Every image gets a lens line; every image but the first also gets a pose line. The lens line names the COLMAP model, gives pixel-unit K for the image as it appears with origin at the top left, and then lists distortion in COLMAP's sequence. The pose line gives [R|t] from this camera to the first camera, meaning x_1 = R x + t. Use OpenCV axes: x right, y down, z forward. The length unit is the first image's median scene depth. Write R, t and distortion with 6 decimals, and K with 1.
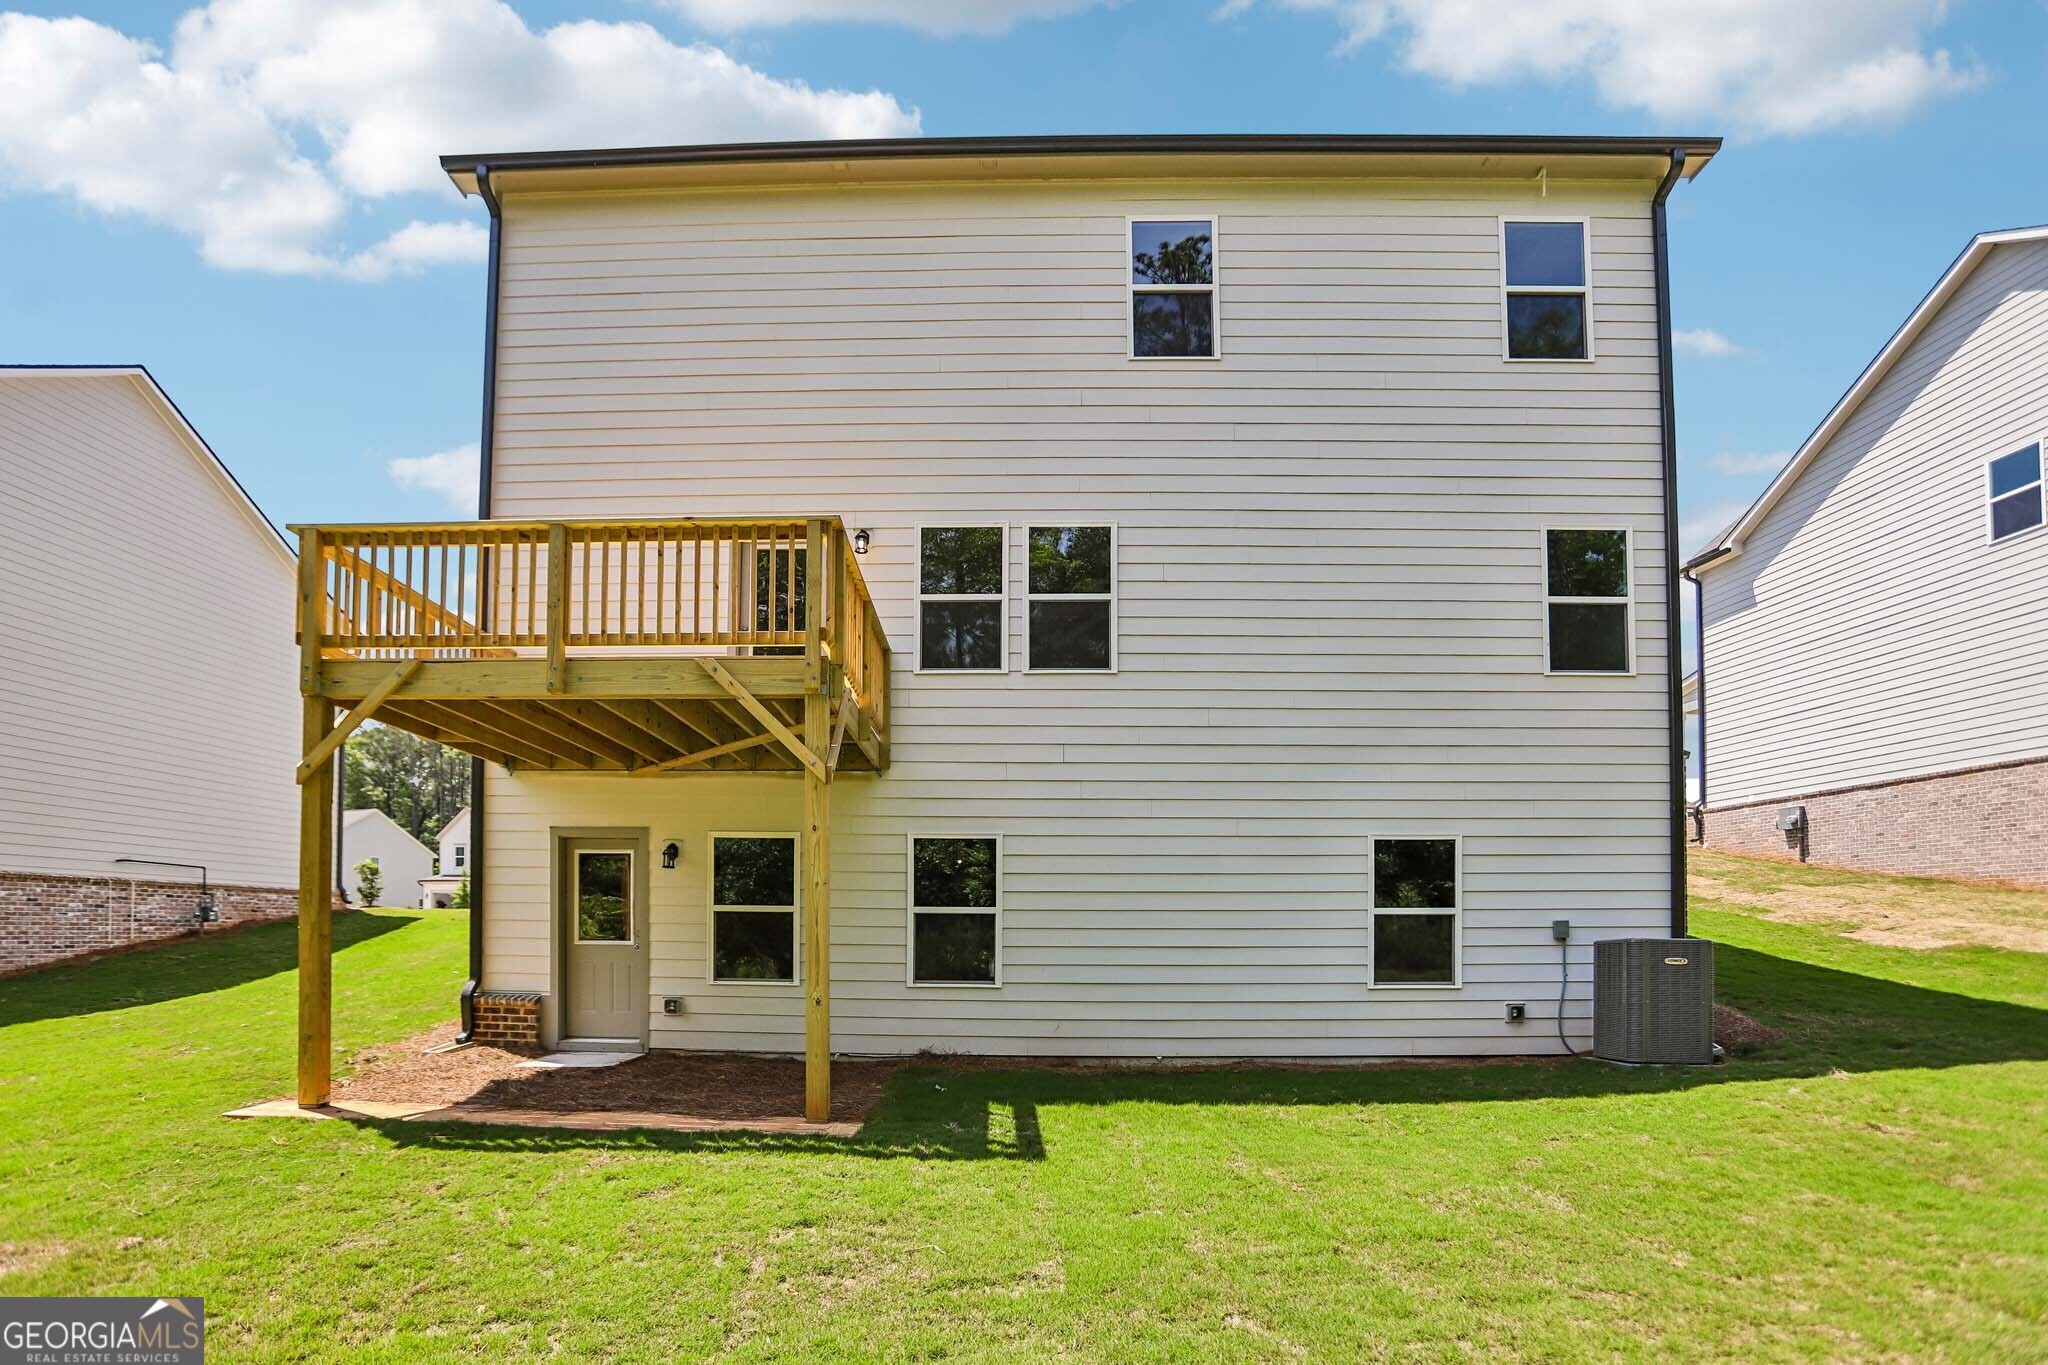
lens RADIAL K [[1042.2, 0, 908.8], [0, 1042.2, 782.8], [0, 0, 1]] dist [-0.076724, 0.043509]
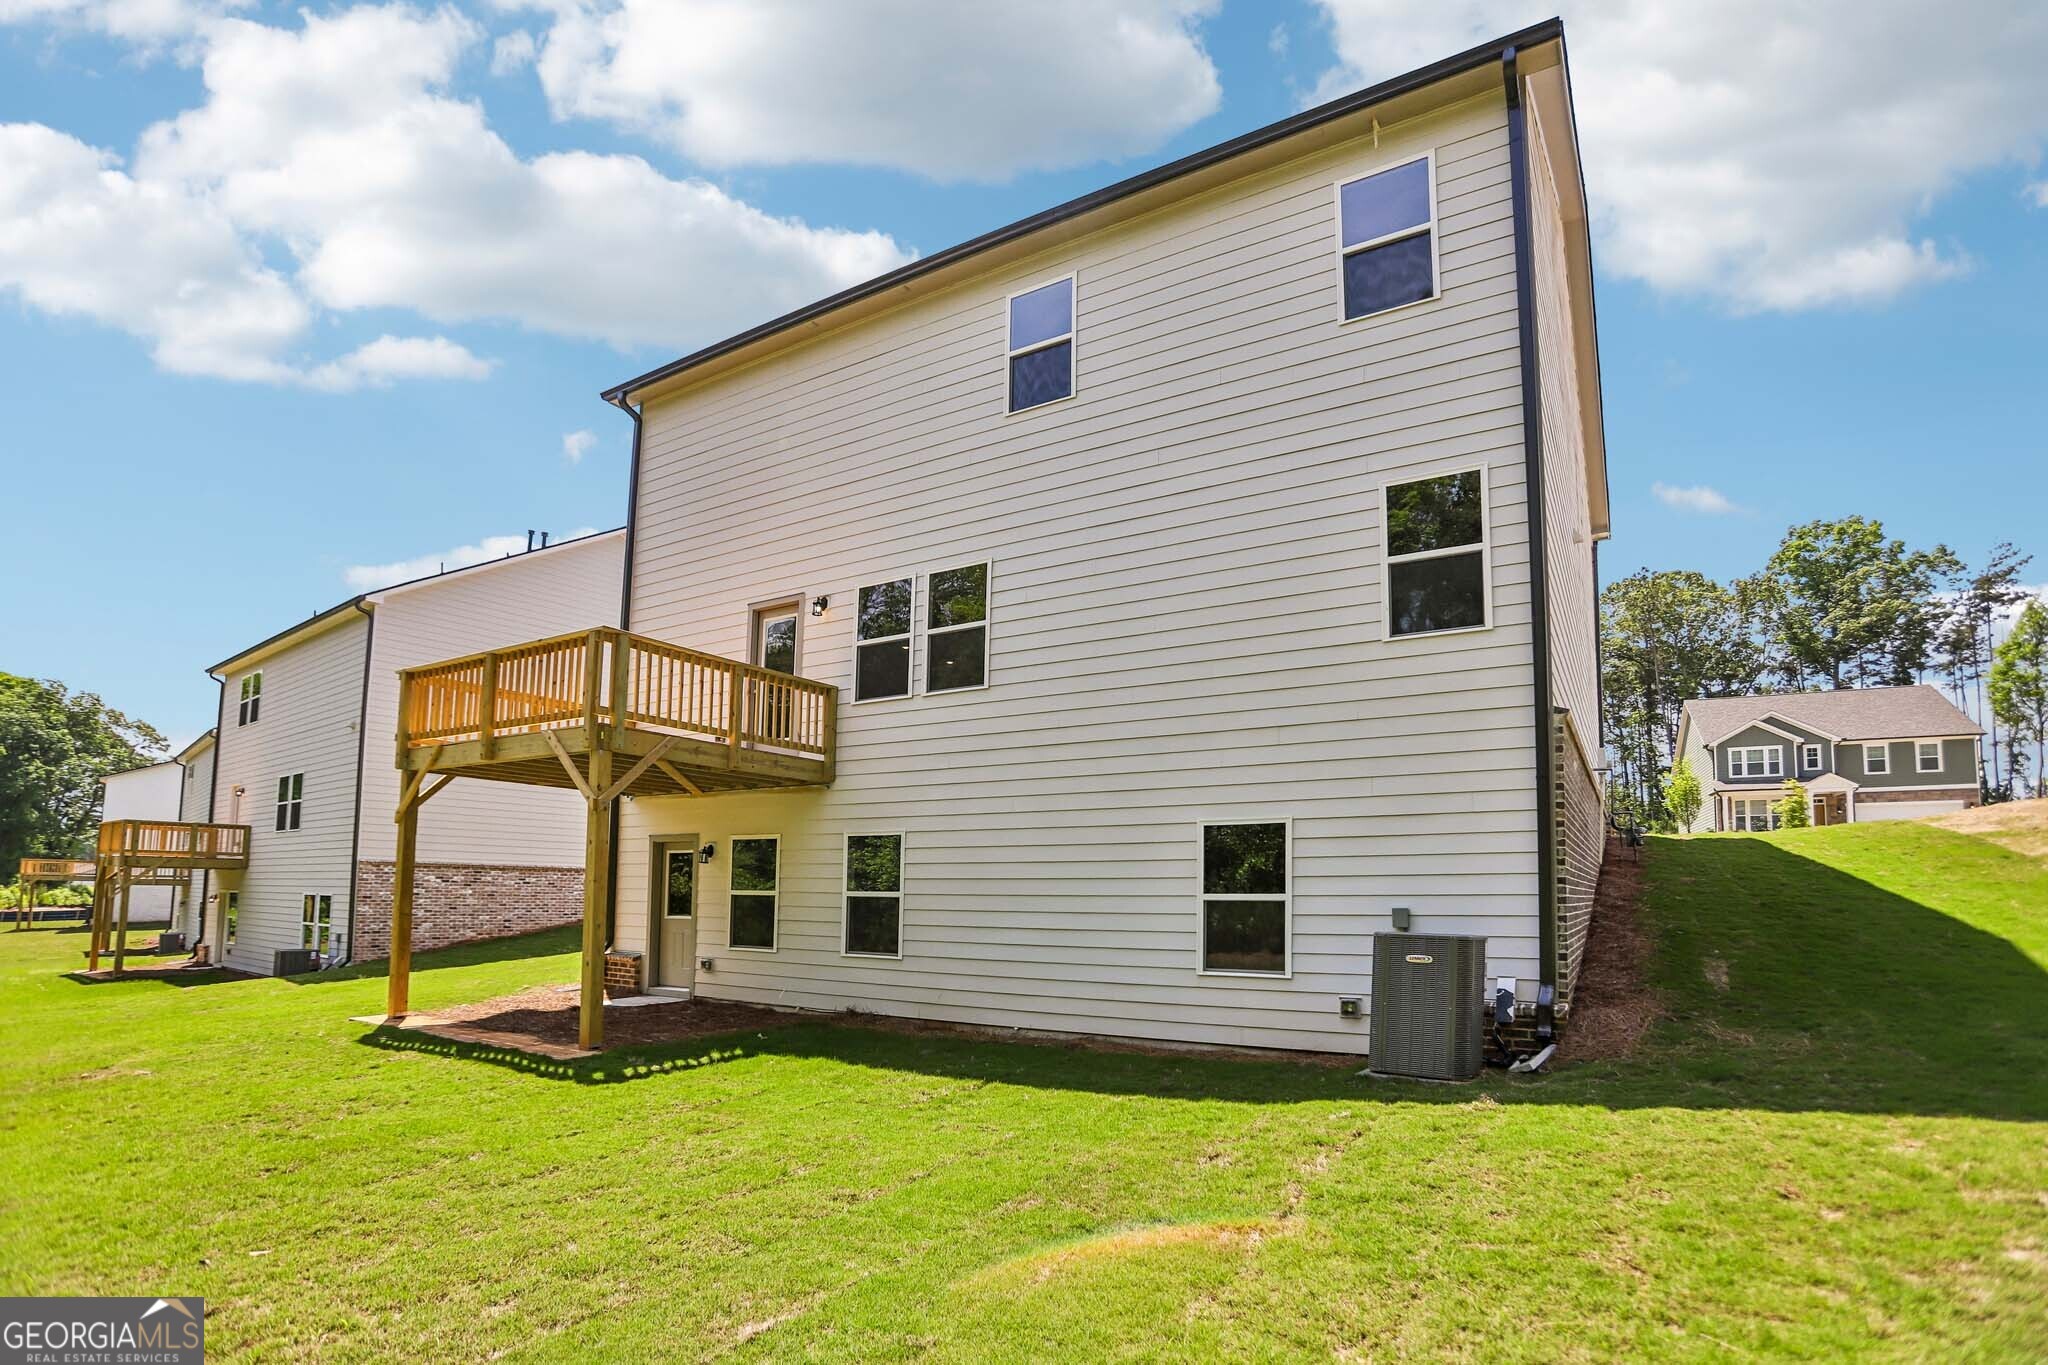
lens RADIAL K [[945.4, 0, 1009.7], [0, 945.4, 682.8], [0, 0, 1]] dist [-0.055434, 0.029020]
pose [[0.878692, -0.105188, -0.465656, 0.721373], [0.068236, 0.993082, -0.095566, -0.009094], [0.472487, 0.052198, 0.879790, 0.078689]]
